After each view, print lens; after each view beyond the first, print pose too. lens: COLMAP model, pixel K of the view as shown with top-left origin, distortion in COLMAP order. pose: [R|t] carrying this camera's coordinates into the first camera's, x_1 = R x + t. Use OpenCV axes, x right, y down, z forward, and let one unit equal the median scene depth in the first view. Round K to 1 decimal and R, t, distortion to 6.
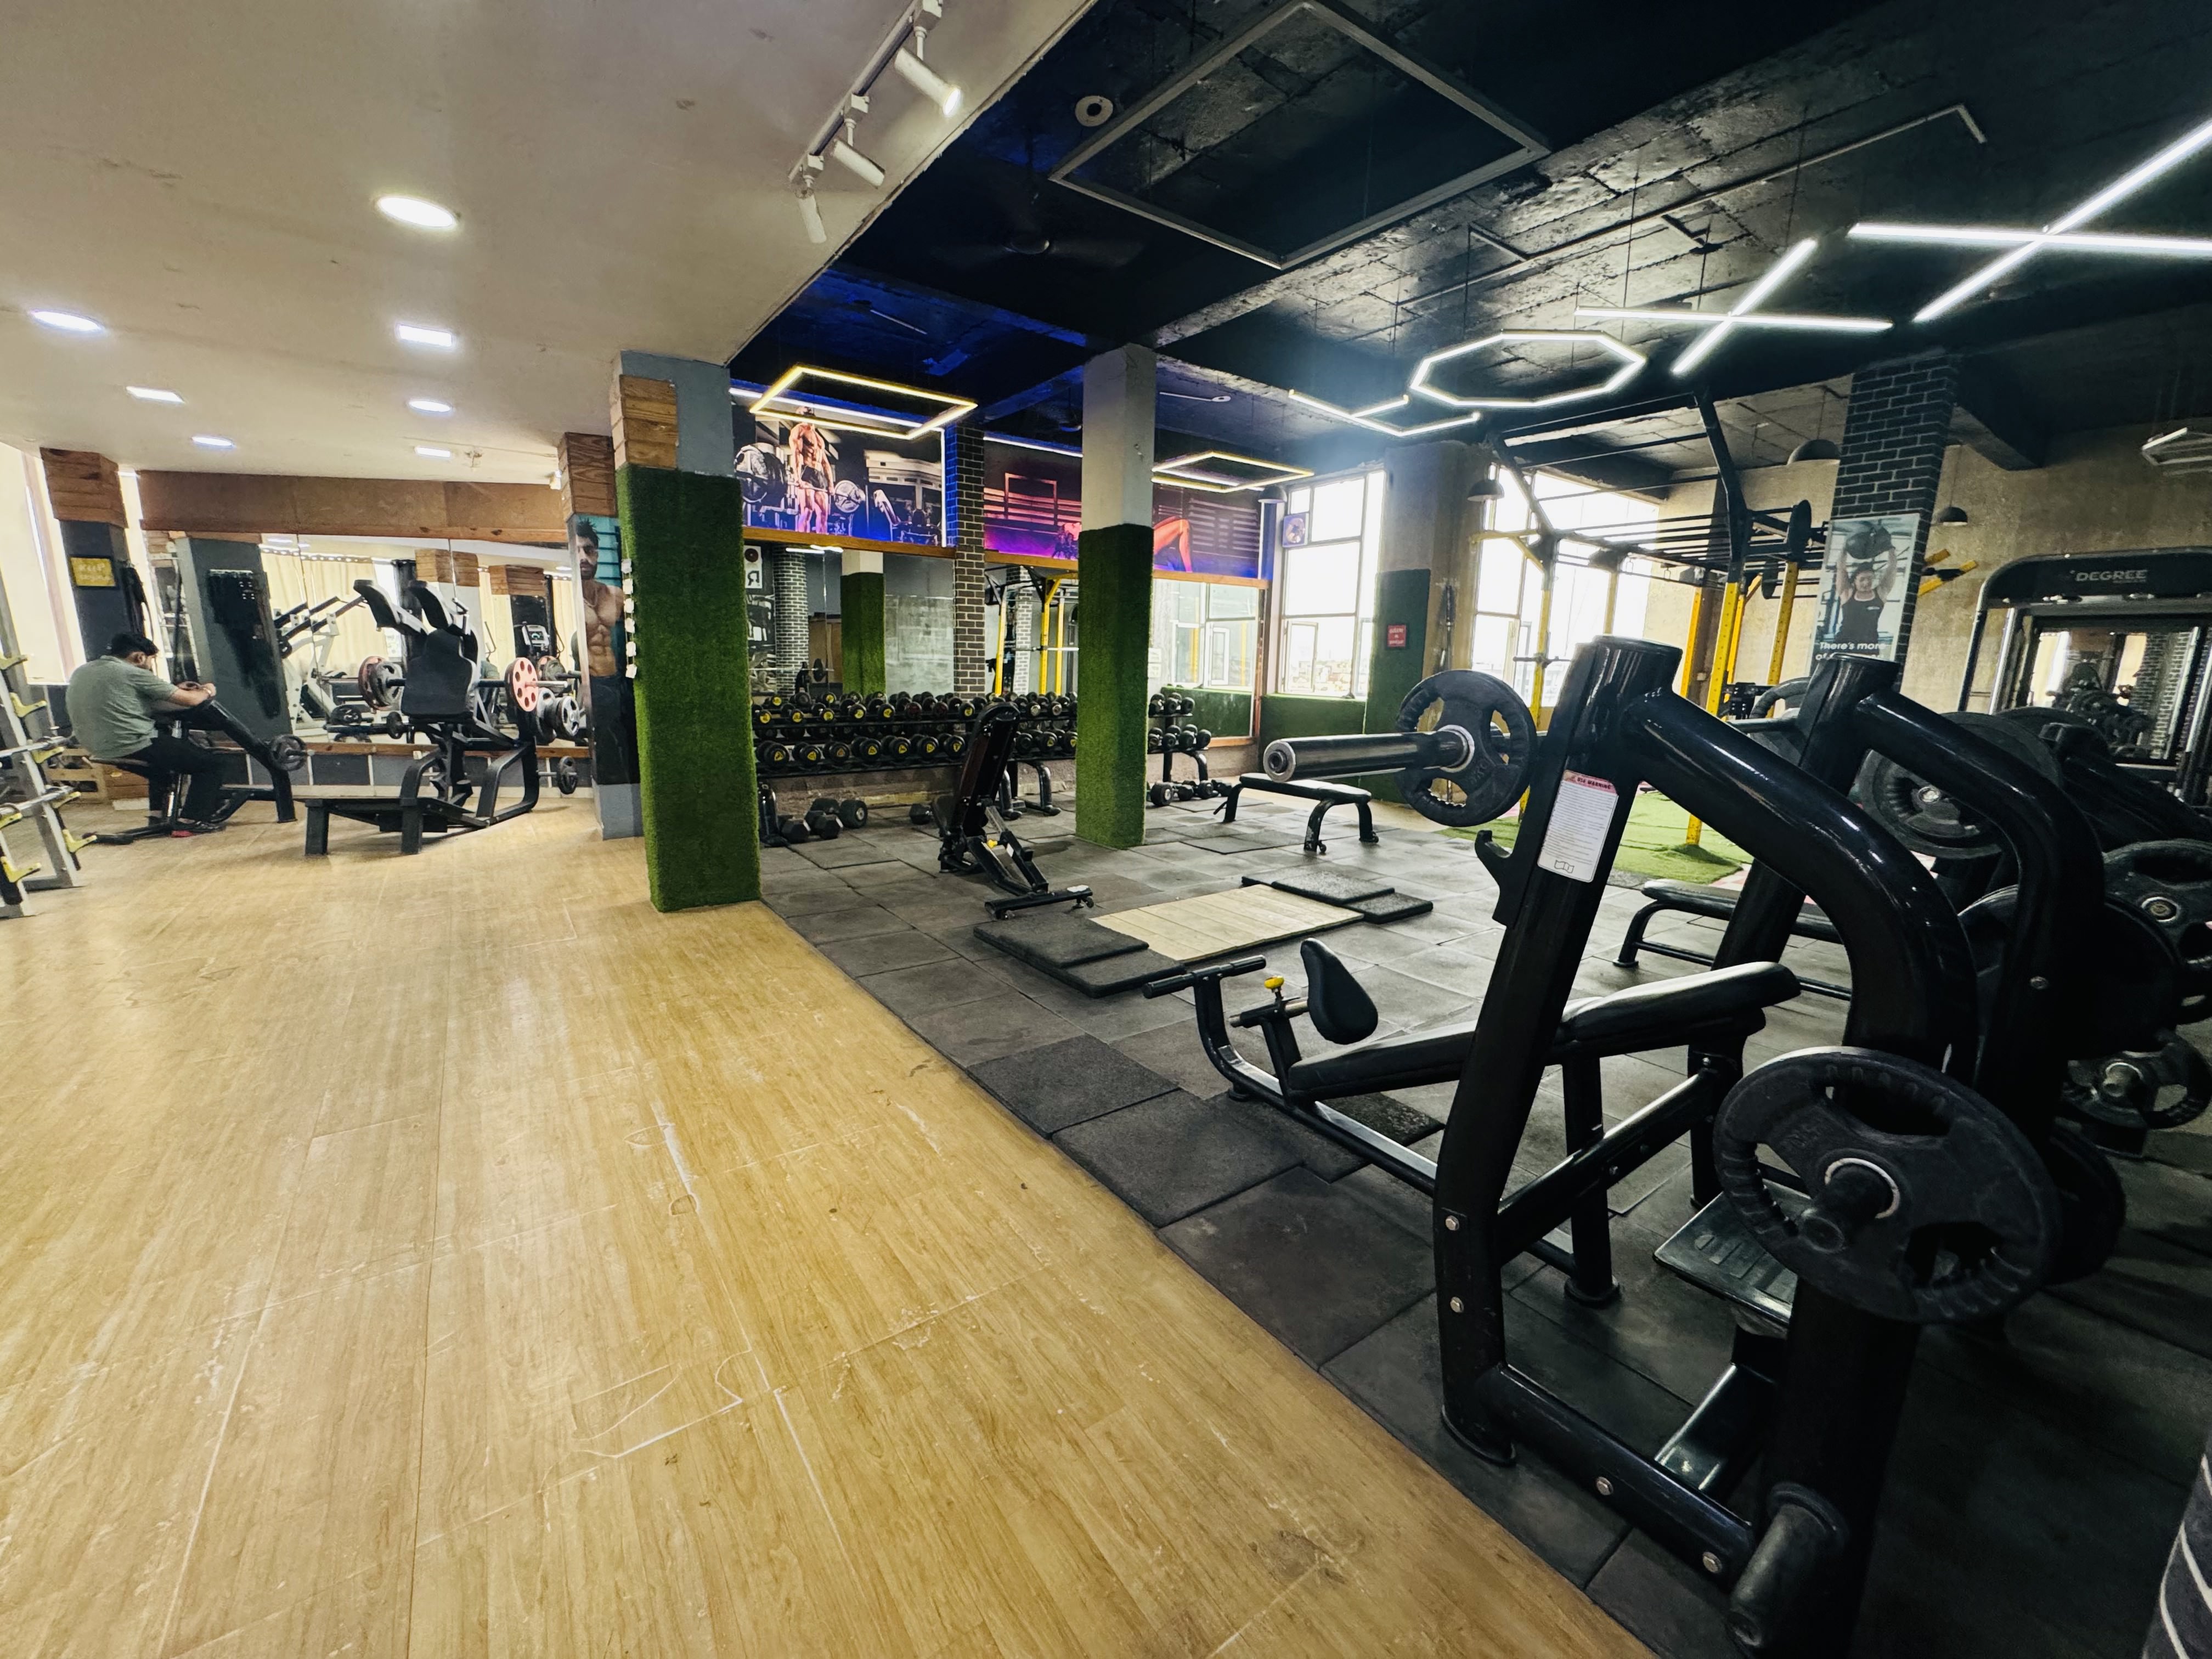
lens RADIAL K [[885.4, 0, 1106.0], [0, 885.4, 825.4], [0, 0, 1]] dist [0.000178, -0.000533]
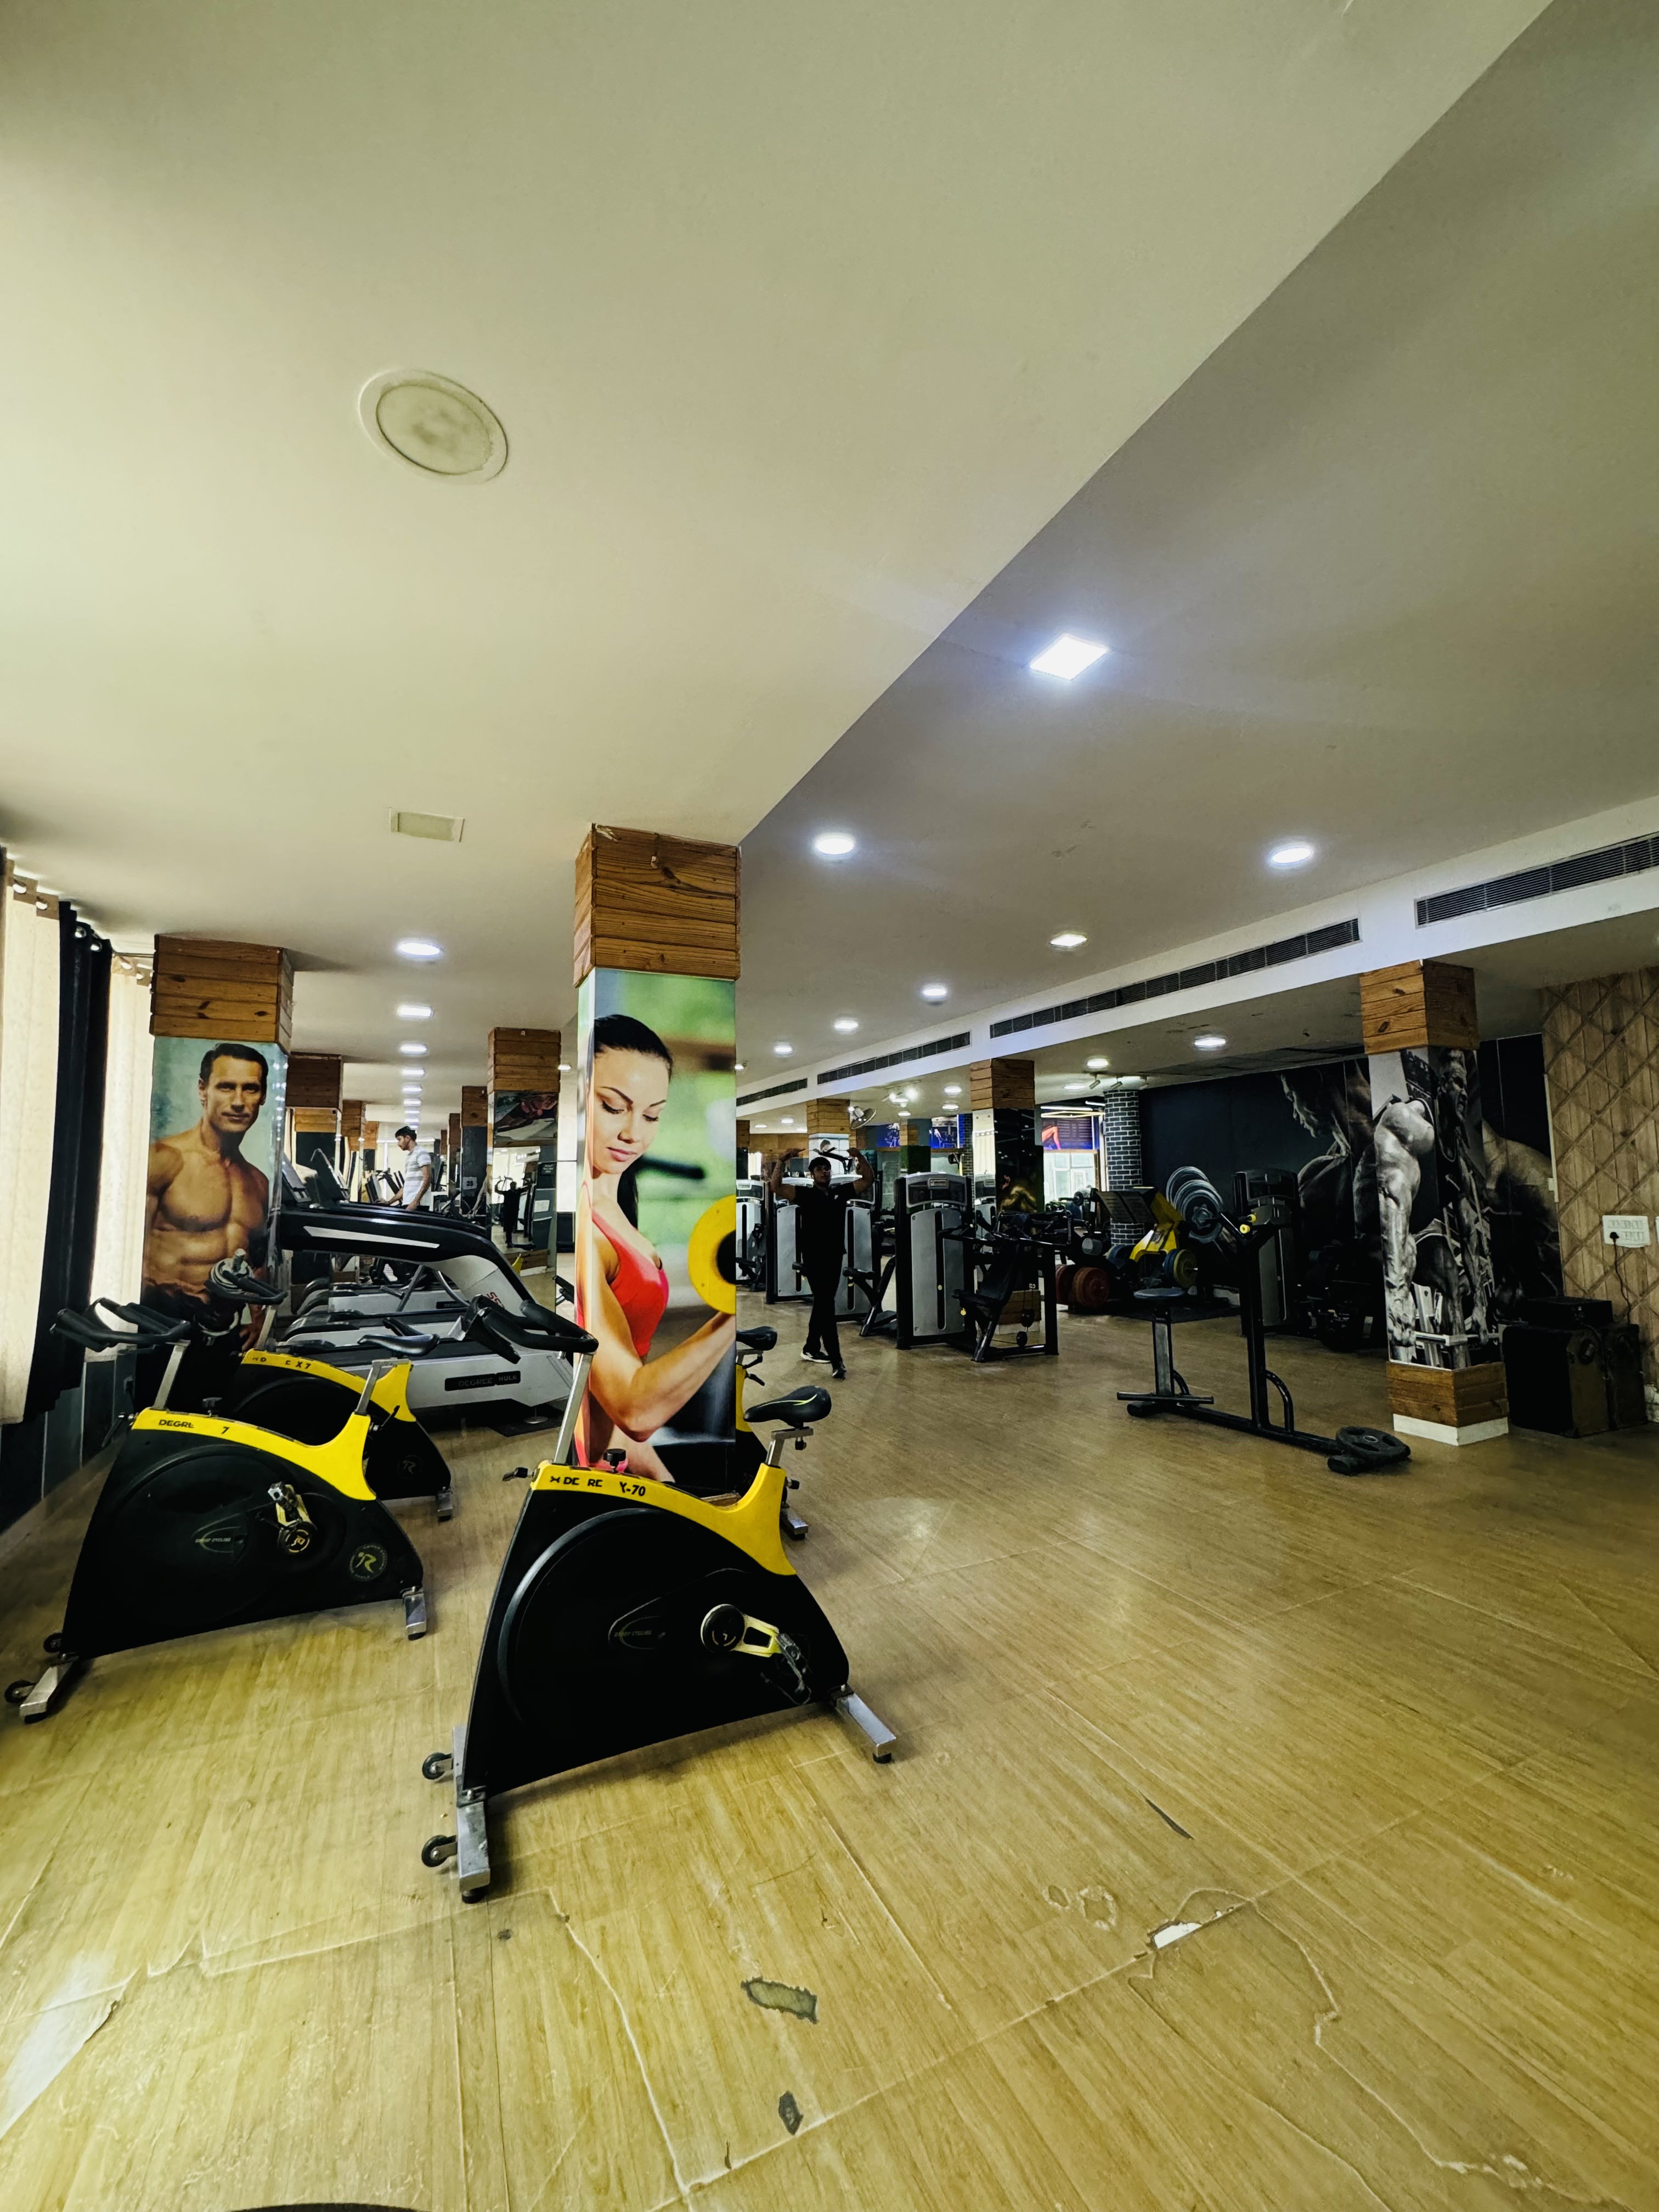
lens RADIAL K [[885.4, 0, 835.3], [0, 885.4, 1109.3], [0, 0, 1]] dist [0.000178, -0.000533]
pose [[0.981380, -0.035176, -0.188826, -0.045273], [-0.016070, 0.964604, -0.263214, 0.277401], [0.191401, 0.261347, 0.946078, -1.621761]]
